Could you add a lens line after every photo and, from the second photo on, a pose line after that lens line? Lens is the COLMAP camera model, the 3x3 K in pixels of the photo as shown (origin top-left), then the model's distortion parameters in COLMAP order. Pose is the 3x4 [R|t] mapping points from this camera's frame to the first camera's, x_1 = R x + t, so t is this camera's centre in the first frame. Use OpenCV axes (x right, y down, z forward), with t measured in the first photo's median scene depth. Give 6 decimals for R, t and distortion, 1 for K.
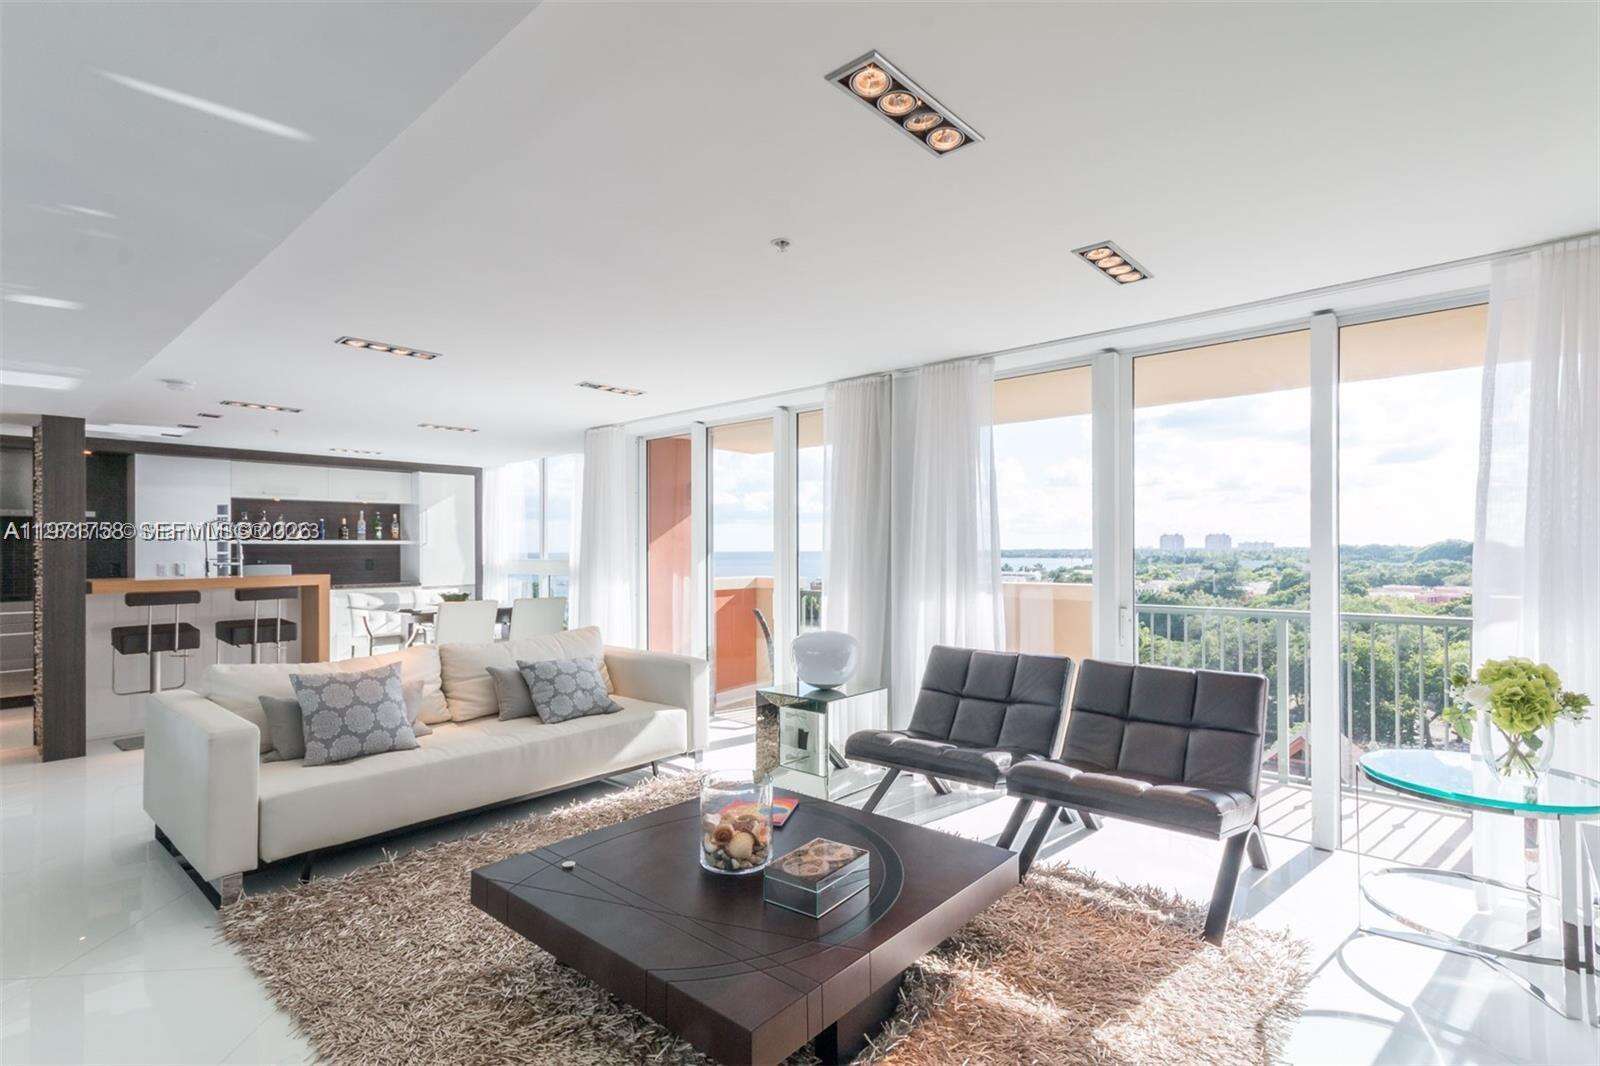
lens RADIAL K [[757.4, 0, 794.9], [0, 757.4, 550.7], [0, 0, 1]] dist [0.004140, -0.000269]
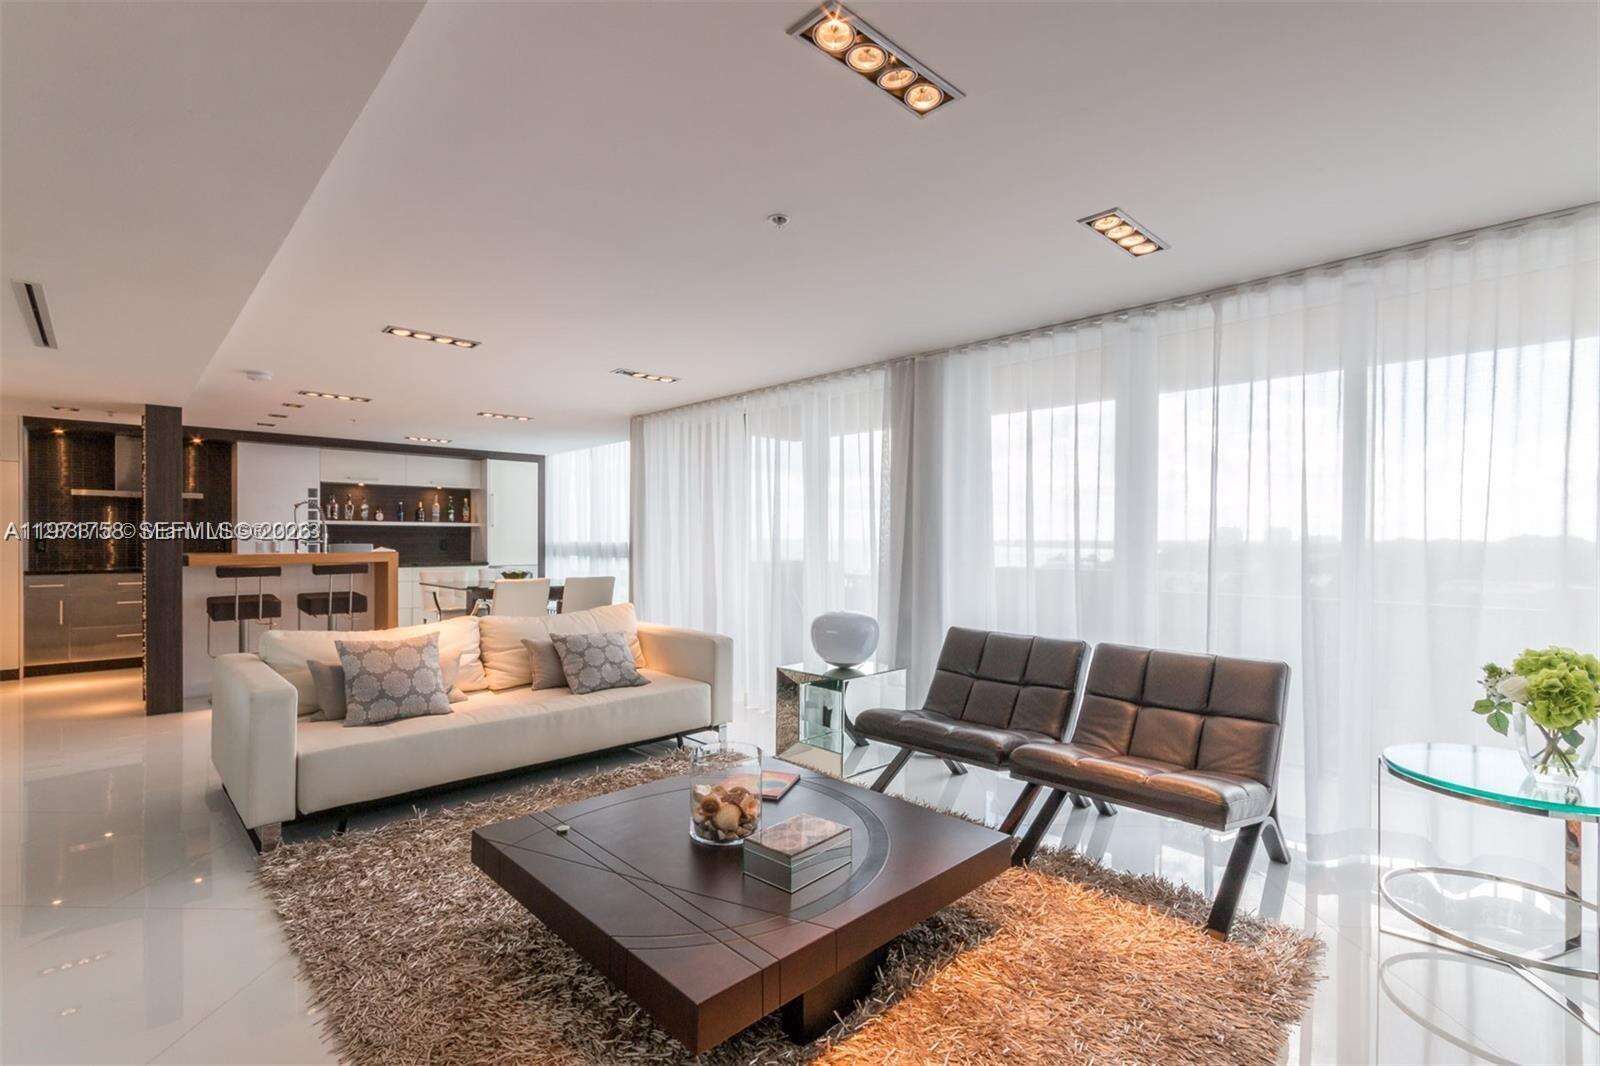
lens RADIAL K [[721.2, 0, 797.2], [0, 721.2, 545.6], [0, 0, 1]] dist [-0.002870, -0.000304]
pose [[0.996747, 0.010345, -0.079926, 0.075142], [-0.009629, 0.999910, 0.009339, 0.013922], [0.080016, -0.008539, 0.996757, 0.042674]]
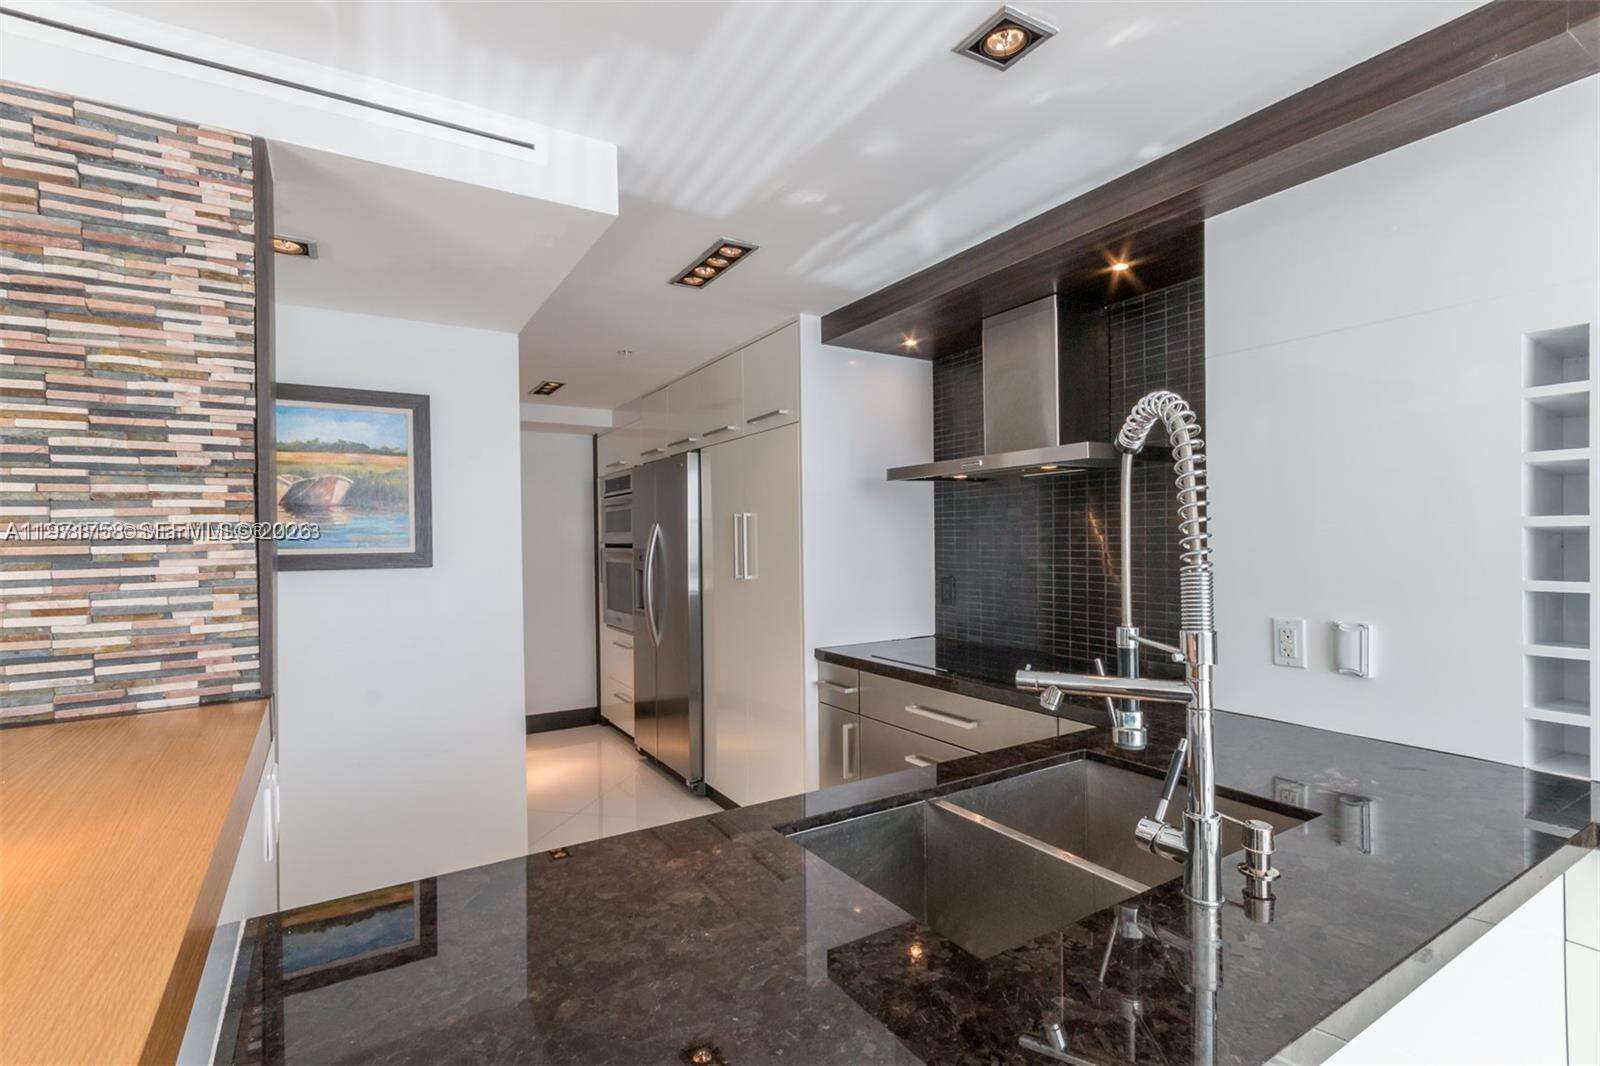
lens RADIAL K [[757.4, 0, 794.9], [0, 757.4, 550.7], [0, 0, 1]] dist [0.004140, -0.000269]
pose [[-0.271869, 0.019666, -0.962133, -1.320384], [0.013032, 0.999775, 0.016753, -0.028625], [0.962246, -0.007984, -0.272064, 2.201968]]
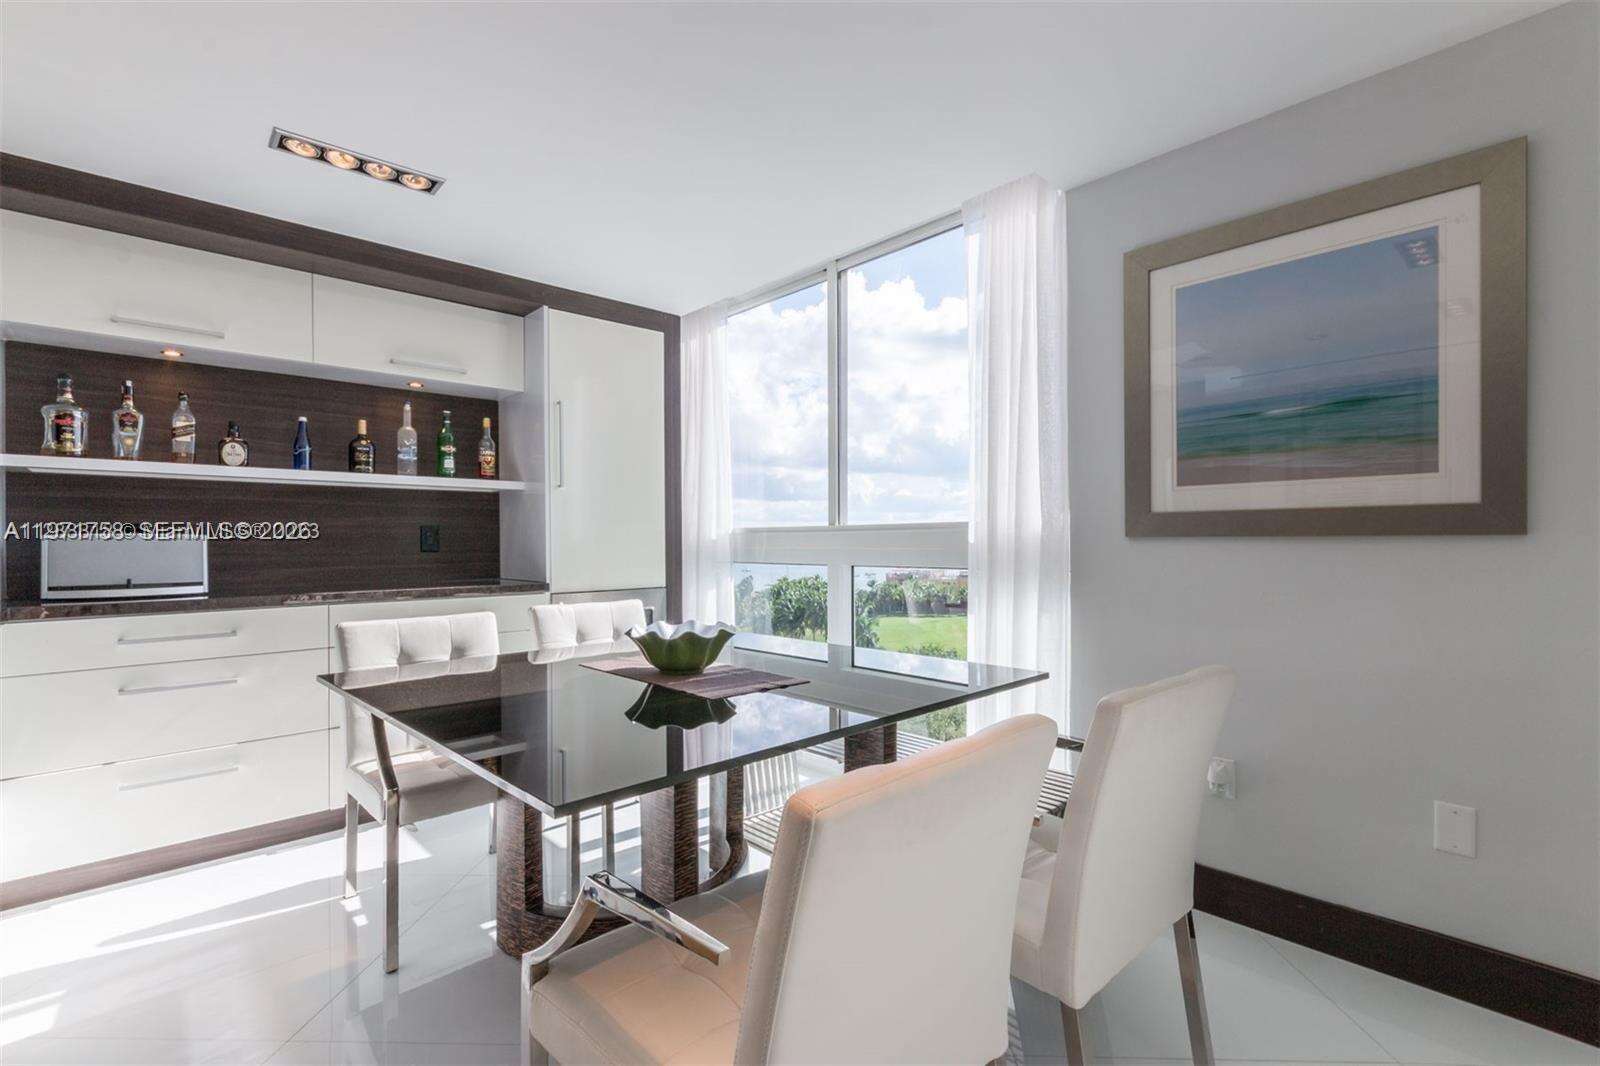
lens RADIAL K [[721.2, 0, 797.2], [0, 721.2, 545.6], [0, 0, 1]] dist [-0.002870, -0.000304]
pose [[0.996697, 0.000976, -0.081200, -0.972470], [-0.000549, 0.999986, 0.005275, 0.058959], [0.081204, -0.005213, 0.996684, 1.849471]]
